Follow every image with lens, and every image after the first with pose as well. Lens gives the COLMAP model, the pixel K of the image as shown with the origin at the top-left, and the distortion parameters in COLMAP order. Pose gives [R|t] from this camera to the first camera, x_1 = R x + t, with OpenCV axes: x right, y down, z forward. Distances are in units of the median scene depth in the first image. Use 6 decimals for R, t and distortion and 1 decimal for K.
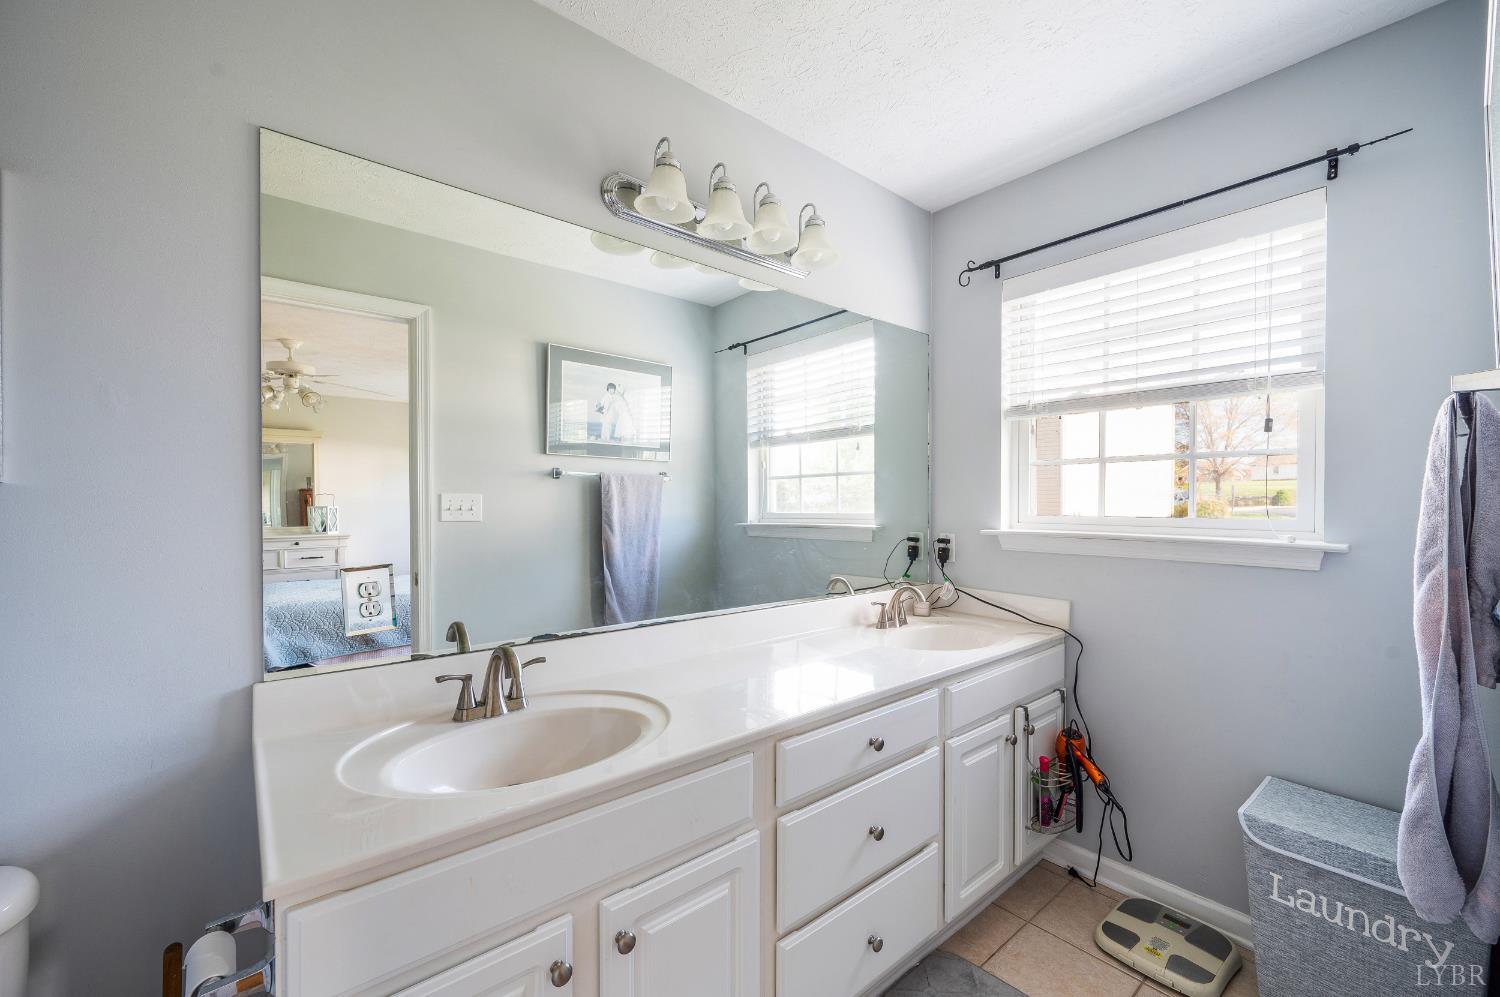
lens RADIAL K [[598.3, 0, 751.7], [0, 598.3, 506.8], [0, 0, 1]] dist [-0.001841, 0.000770]
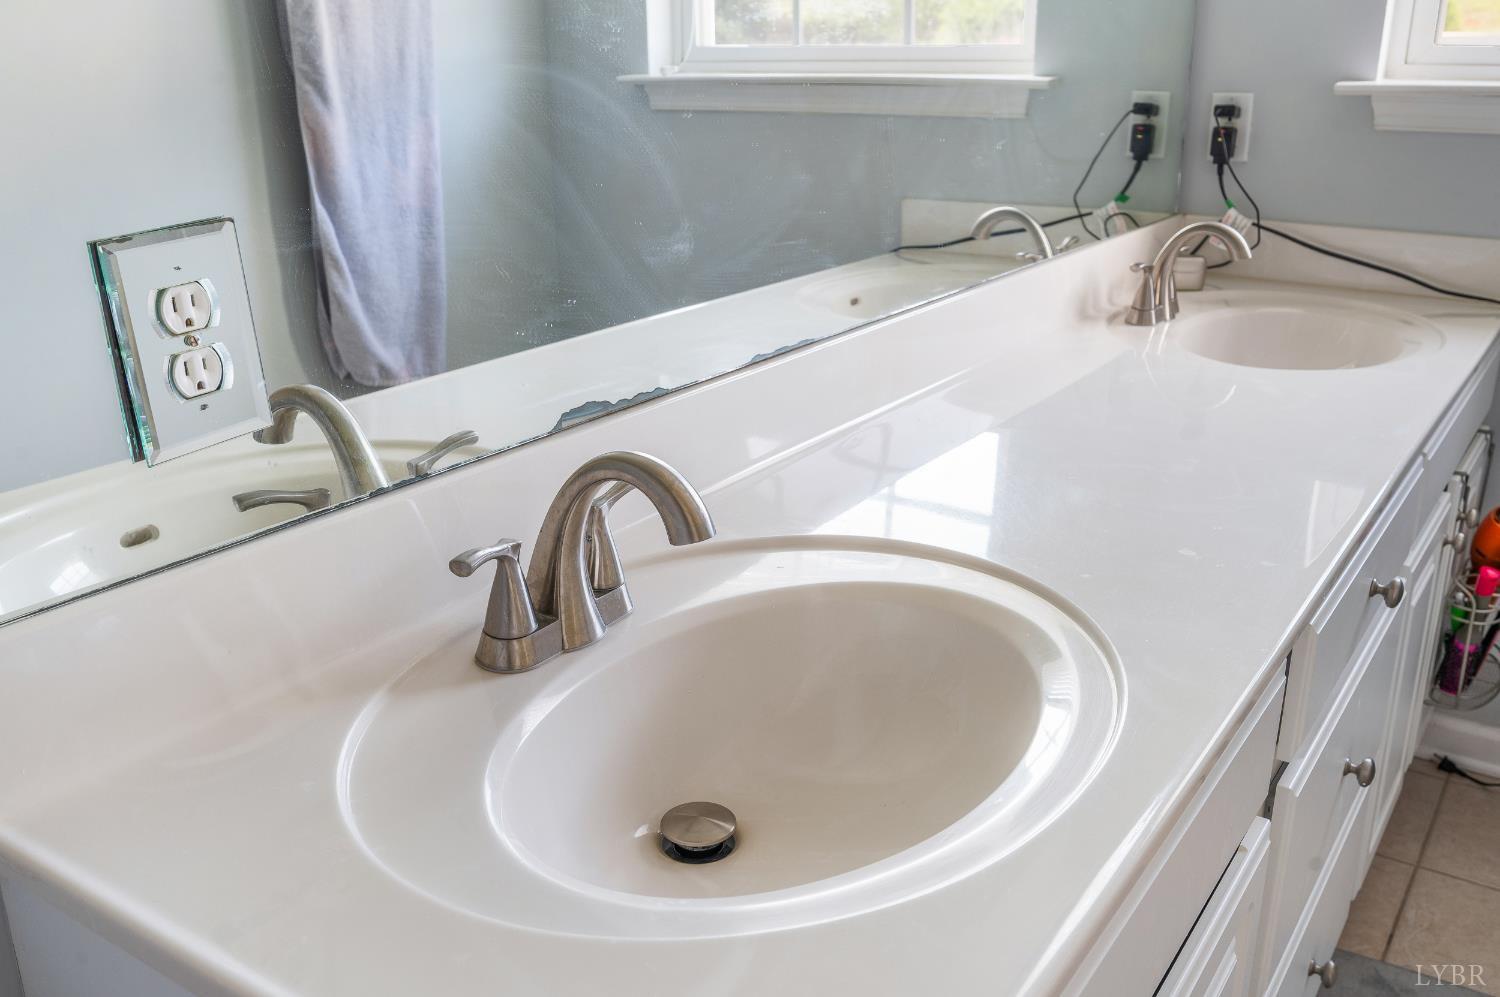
lens RADIAL K [[1326.4, 0, 748.1], [0, 1326.4, 495.2], [0, 0, 1]] dist [0.018053, -0.004176]
pose [[0.964105, -0.089358, 0.250035, -0.264437], [0.003089, 0.945382, 0.325951, 0.005781], [-0.265504, -0.313478, 0.911723, 0.143535]]
